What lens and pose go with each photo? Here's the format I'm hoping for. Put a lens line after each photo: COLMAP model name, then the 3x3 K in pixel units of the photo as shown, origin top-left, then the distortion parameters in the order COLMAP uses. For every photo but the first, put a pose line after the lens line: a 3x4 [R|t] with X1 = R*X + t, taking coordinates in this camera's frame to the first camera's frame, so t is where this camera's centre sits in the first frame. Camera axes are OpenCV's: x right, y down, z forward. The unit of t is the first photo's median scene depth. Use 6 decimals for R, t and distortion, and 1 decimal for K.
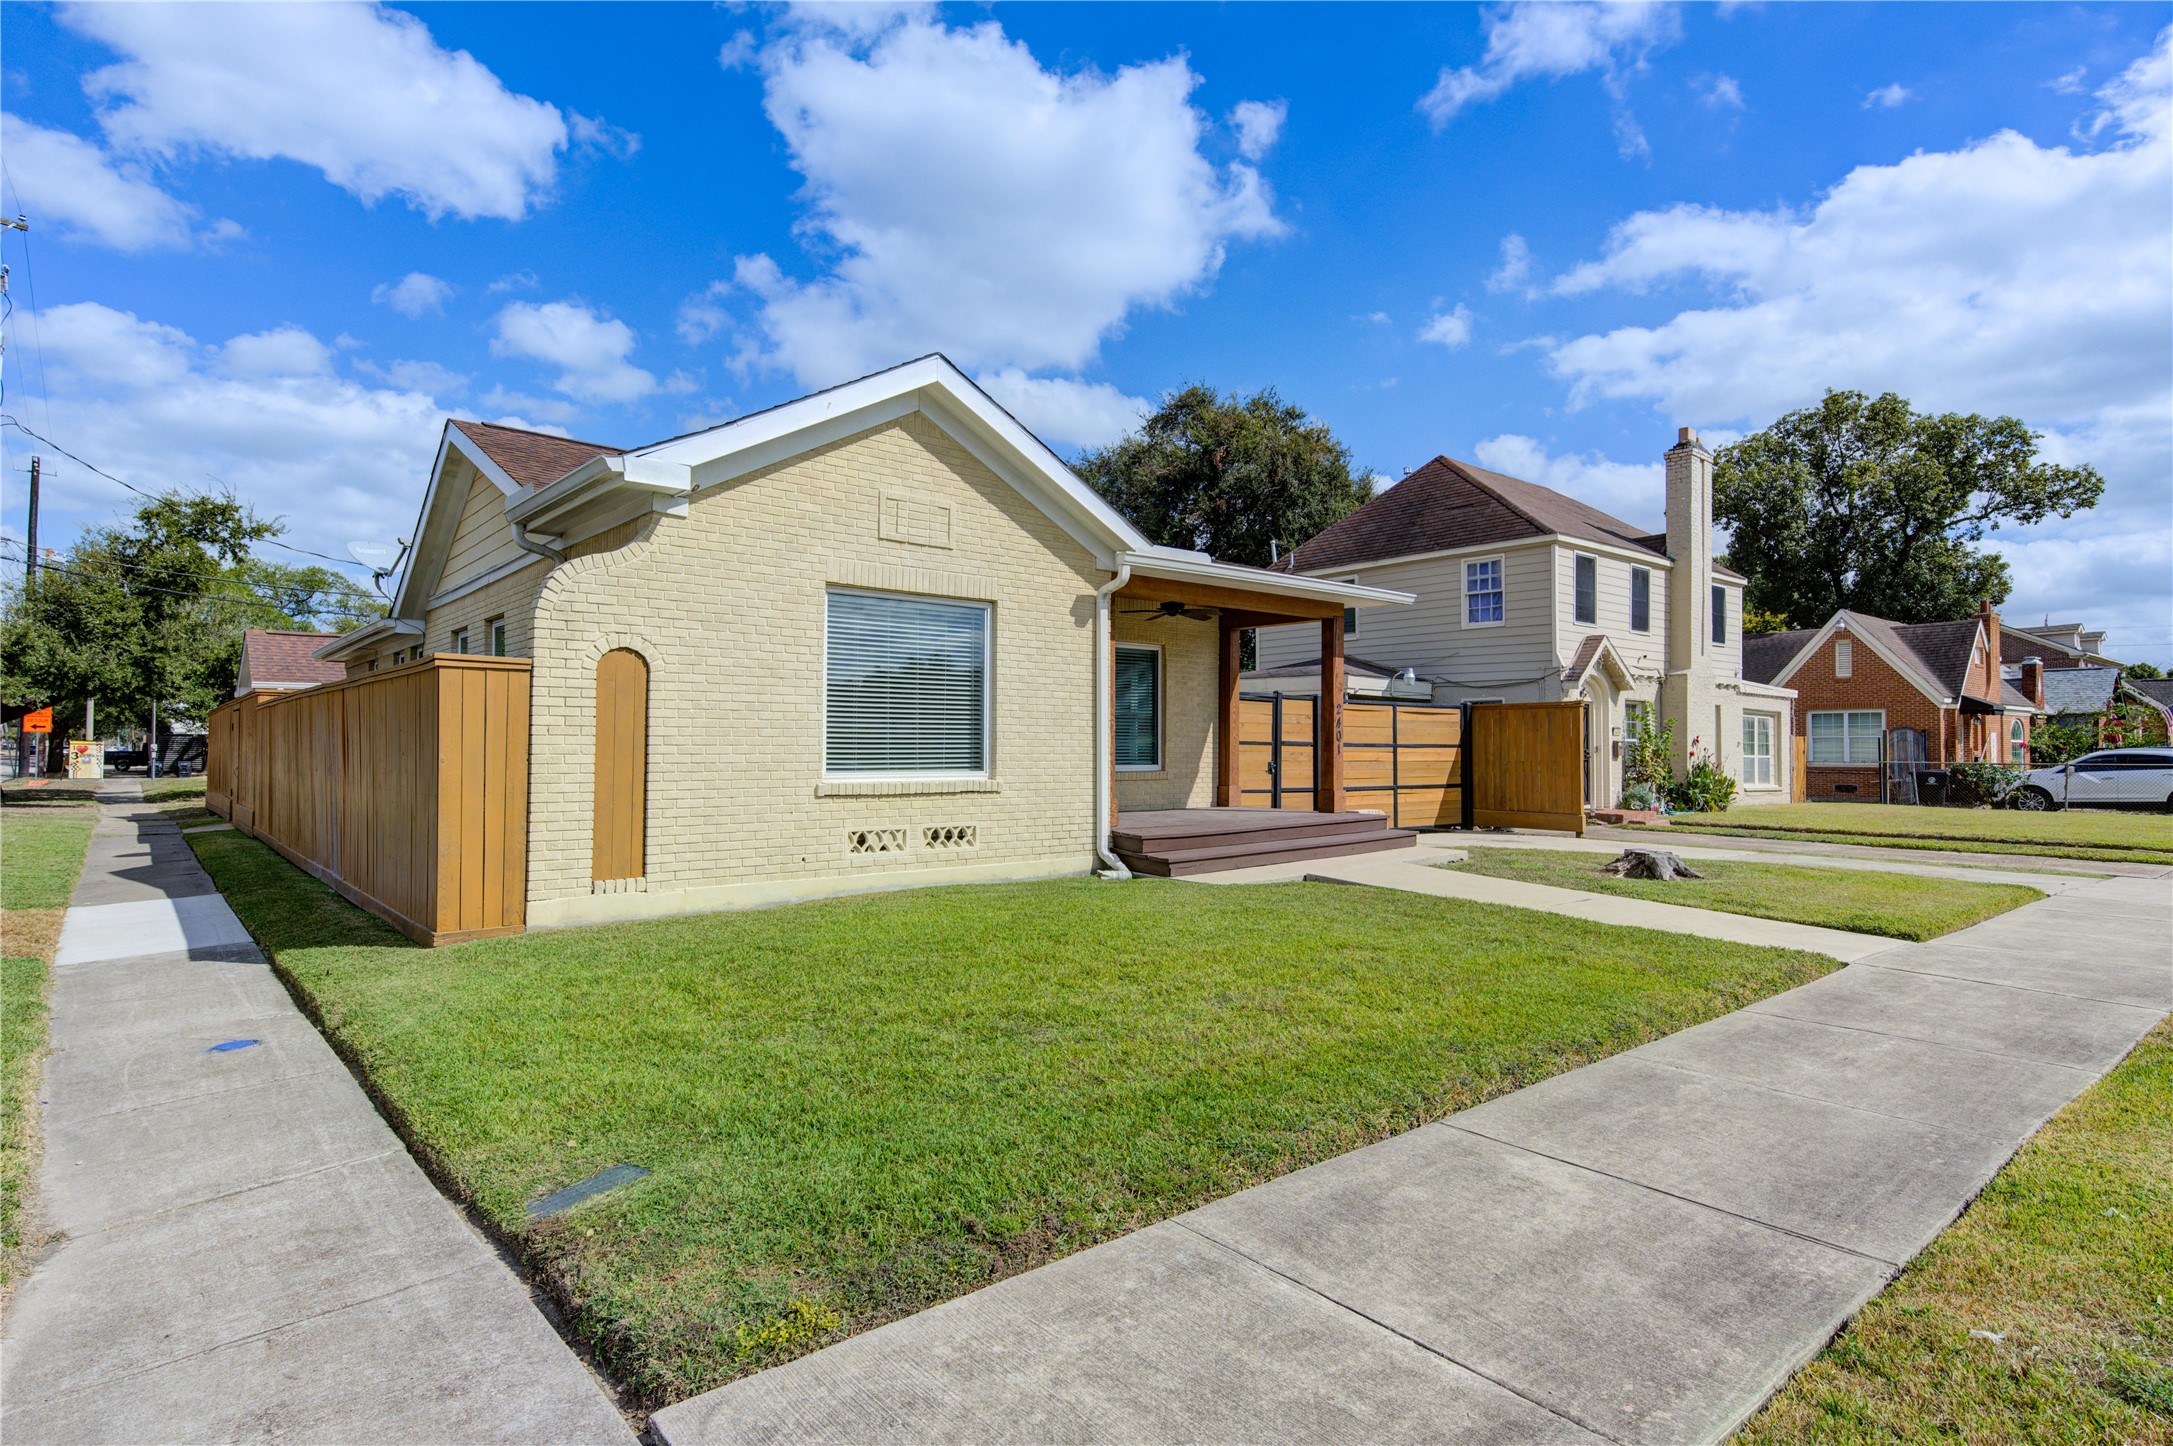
lens RADIAL K [[1150.4, 0, 1085.0], [0, 1150.4, 632.7], [0, 0, 1]] dist [0.000065, 0.000201]
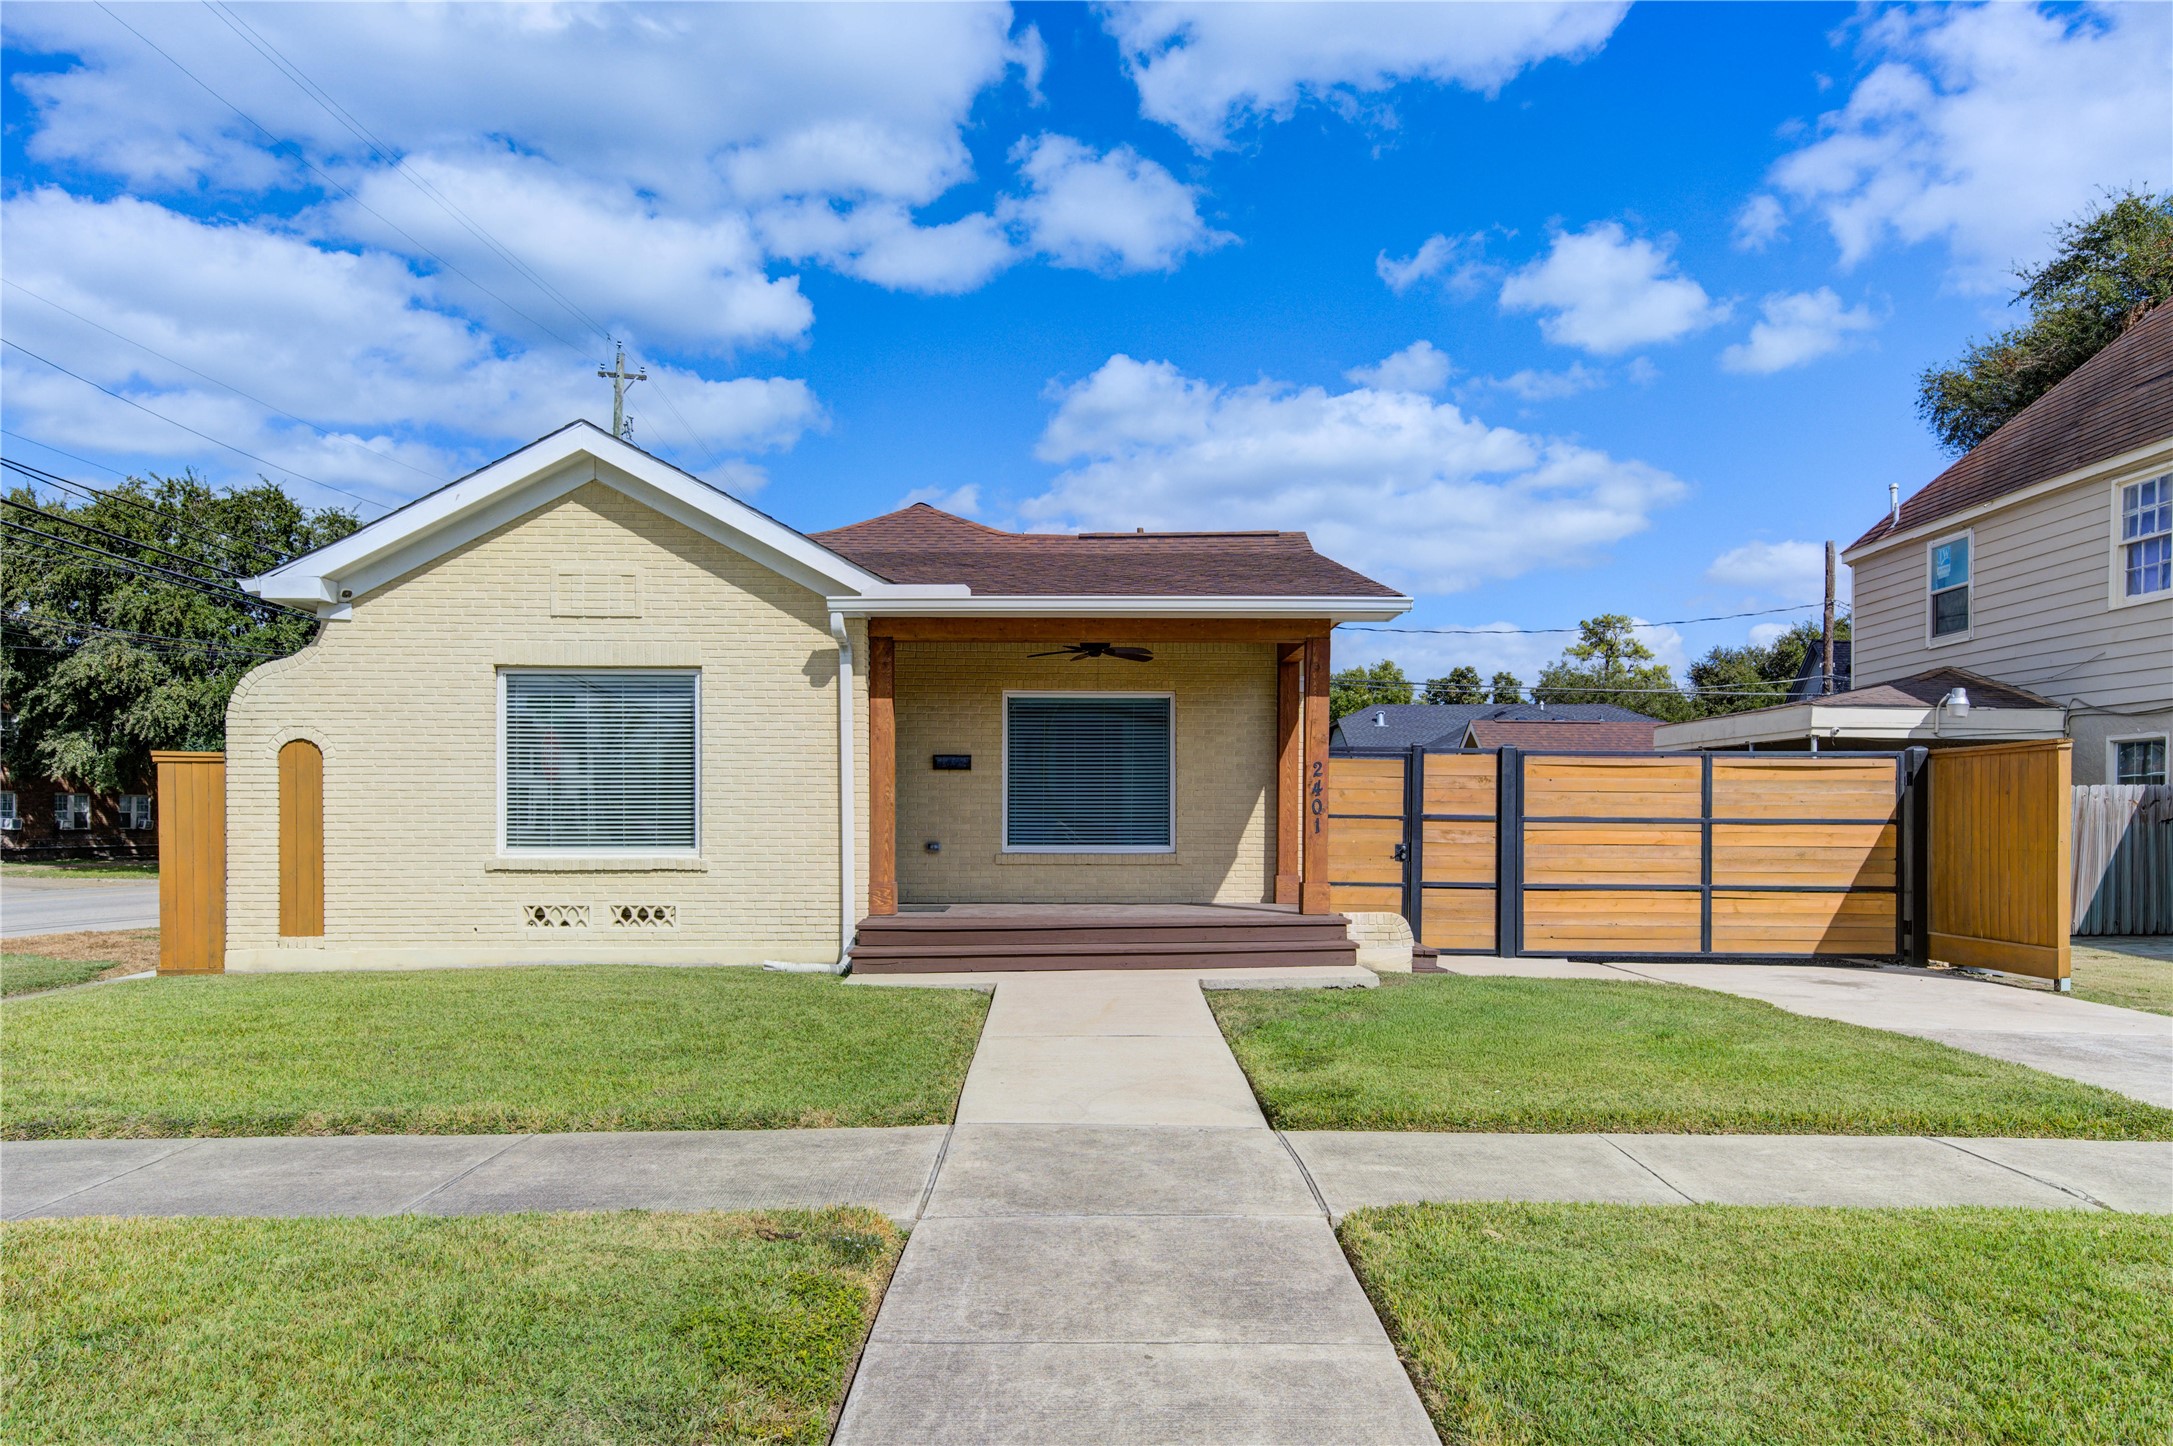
lens RADIAL K [[1540.6, 0, 1086.5], [0, 1540.6, 723.0], [0, 0, 1]] dist [0.051838, -0.002462]
pose [[0.758135, -0.043534, -0.650643, 1.013542], [0.064967, 0.997847, 0.008935, 0.028364], [0.648854, -0.049045, 0.759331, 0.261128]]
